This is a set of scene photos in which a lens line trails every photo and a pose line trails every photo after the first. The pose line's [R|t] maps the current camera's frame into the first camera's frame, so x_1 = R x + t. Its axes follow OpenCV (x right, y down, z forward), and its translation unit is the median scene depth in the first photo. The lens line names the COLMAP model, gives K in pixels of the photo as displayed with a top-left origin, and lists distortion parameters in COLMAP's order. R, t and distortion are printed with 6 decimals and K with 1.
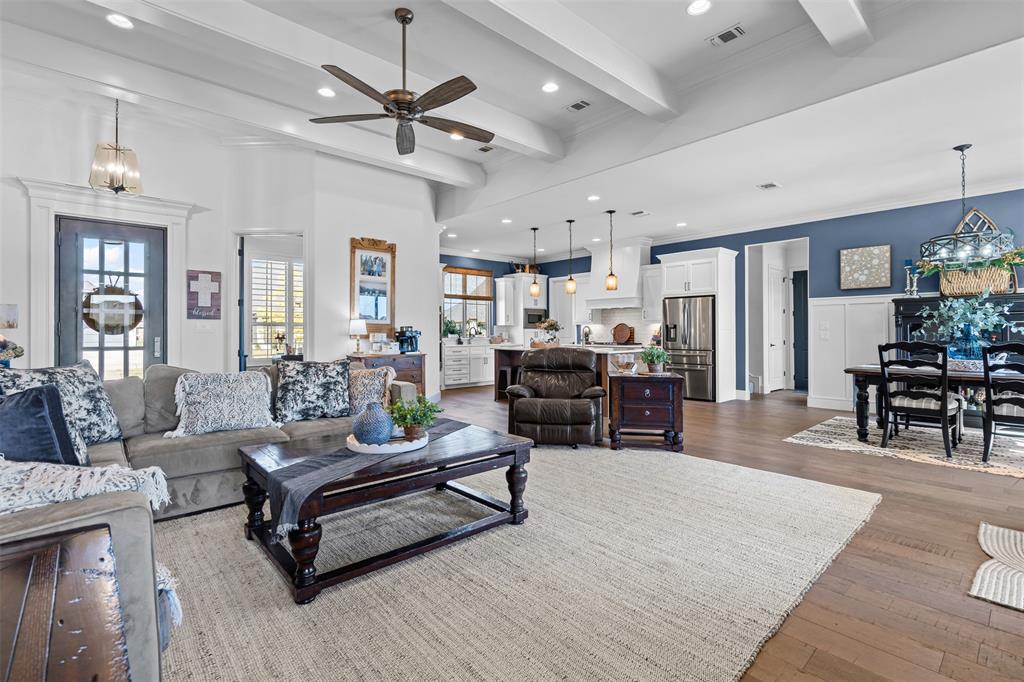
lens RADIAL K [[465.4, 0, 516.4], [0, 465.4, 328.5], [0, 0, 1]] dist [-0.002495, 0.000363]
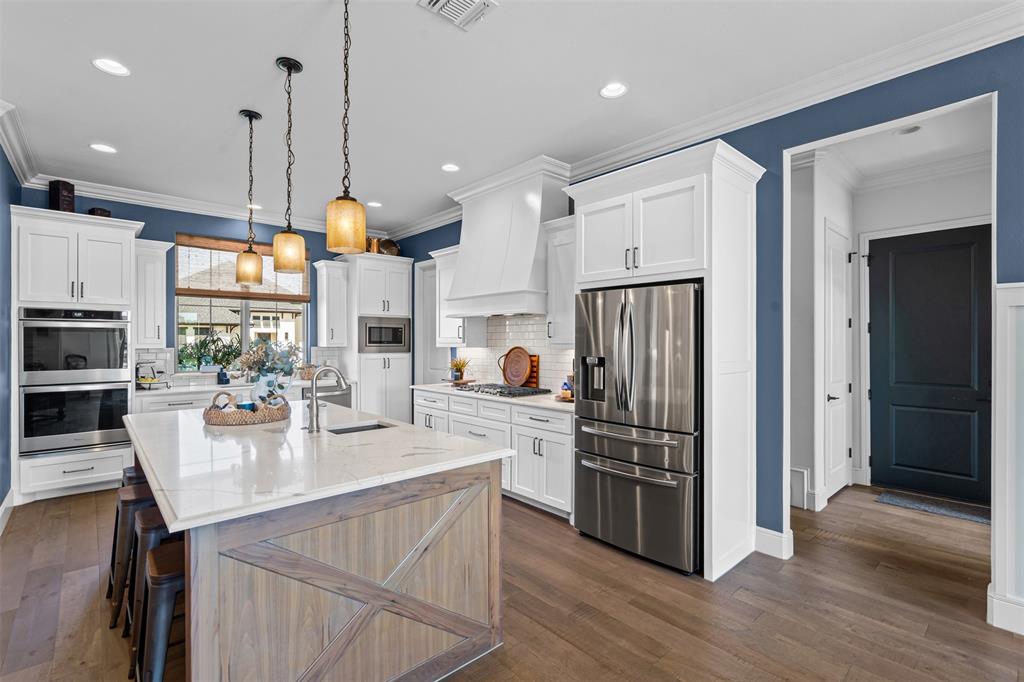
lens RADIAL K [[465.4, 0, 509.5], [0, 465.4, 341.3], [0, 0, 1]] dist [-0.002495, 0.000363]
pose [[0.999987, 0.002718, -0.004262, 0.238844], [-0.002687, 0.999969, 0.007459, -0.021956], [0.004282, -0.007447, 0.999963, 0.547323]]
